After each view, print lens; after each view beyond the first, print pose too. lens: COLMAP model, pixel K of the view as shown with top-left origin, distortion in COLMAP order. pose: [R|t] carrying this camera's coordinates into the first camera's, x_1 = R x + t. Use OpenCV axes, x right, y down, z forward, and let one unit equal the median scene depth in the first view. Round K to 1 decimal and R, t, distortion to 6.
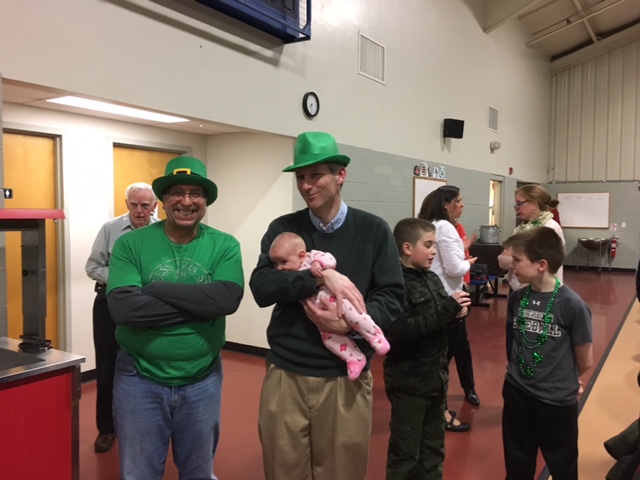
lens RADIAL K [[550.8, 0, 320.0], [0, 550.8, 239.2], [0, 0, 1]] dist [0.071612, -0.089082]
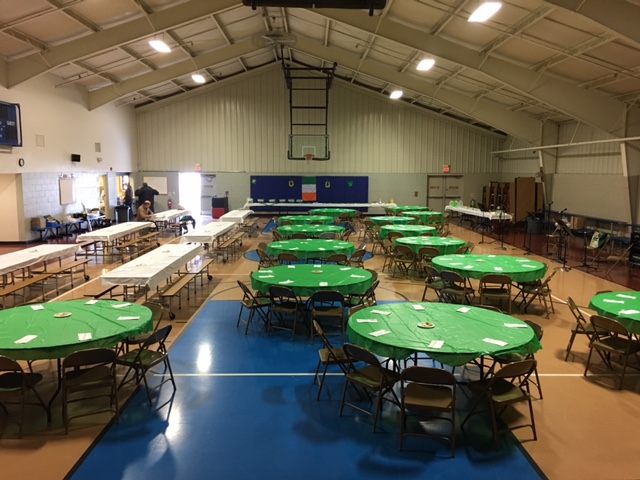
lens RADIAL K [[550.8, 0, 320.3], [0, 550.8, 239.7], [0, 0, 1]] dist [0.071612, -0.089082]
pose [[0.834488, -0.072008, 0.546300, -0.190453], [0.031612, 0.996048, 0.083001, -0.005073], [-0.550118, -0.051993, 0.833467, -1.378926]]
